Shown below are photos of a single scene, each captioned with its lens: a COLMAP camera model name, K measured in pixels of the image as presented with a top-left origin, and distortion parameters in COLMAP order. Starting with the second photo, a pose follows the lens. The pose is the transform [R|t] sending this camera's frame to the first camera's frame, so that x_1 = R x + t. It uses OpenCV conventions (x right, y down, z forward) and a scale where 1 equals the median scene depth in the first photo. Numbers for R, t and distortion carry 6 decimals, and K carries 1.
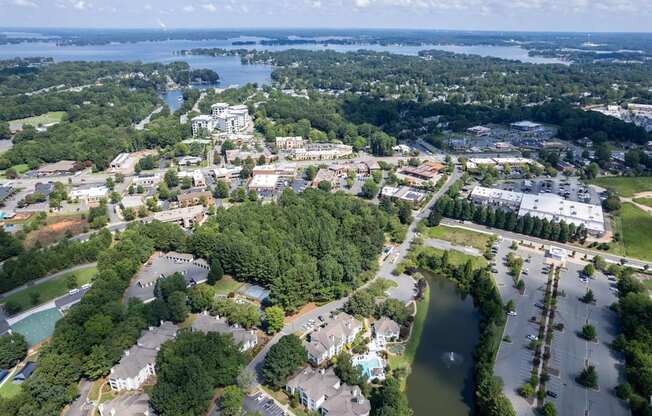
lens RADIAL K [[420.1, 0, 326.0], [0, 420.1, 208.0], [0, 0, 1]] dist [-0.079907, 0.071481]
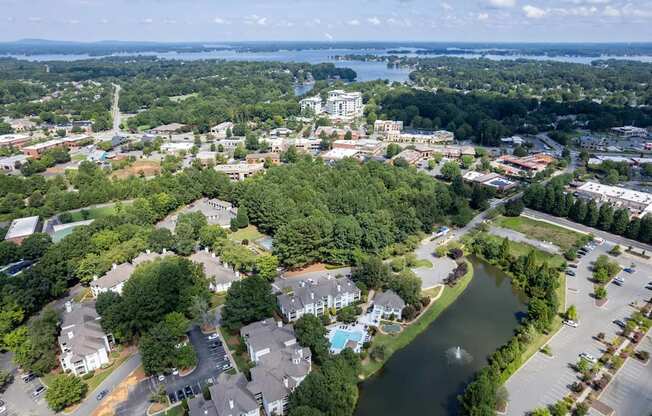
lens RADIAL K [[420.1, 0, 326.0], [0, 420.1, 208.0], [0, 0, 1]] dist [-0.079907, 0.071481]
pose [[0.934293, 0.127200, -0.333041, 0.194398], [-0.137516, 0.990471, -0.007483, 0.087488], [0.328916, 0.052790, 0.942883, 0.122300]]
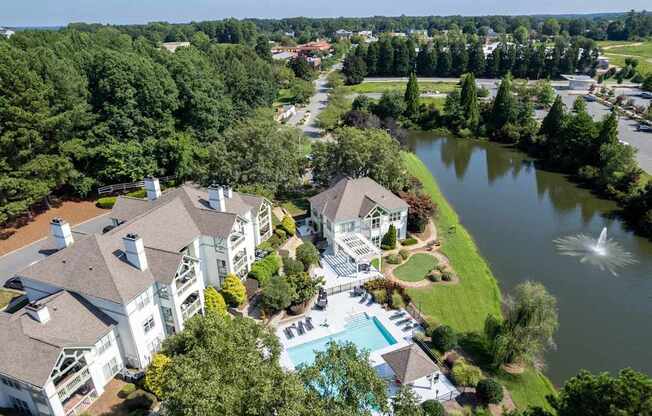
lens RADIAL K [[435.3, 0, 326.0], [0, 435.3, 208.0], [0, 0, 1]] dist [-0.090927, 0.088916]
pose [[0.936824, -0.163765, 0.309099, 0.024419], [0.164033, 0.986130, 0.025311, 0.191836], [-0.308957, 0.026991, 0.950693, 0.507681]]
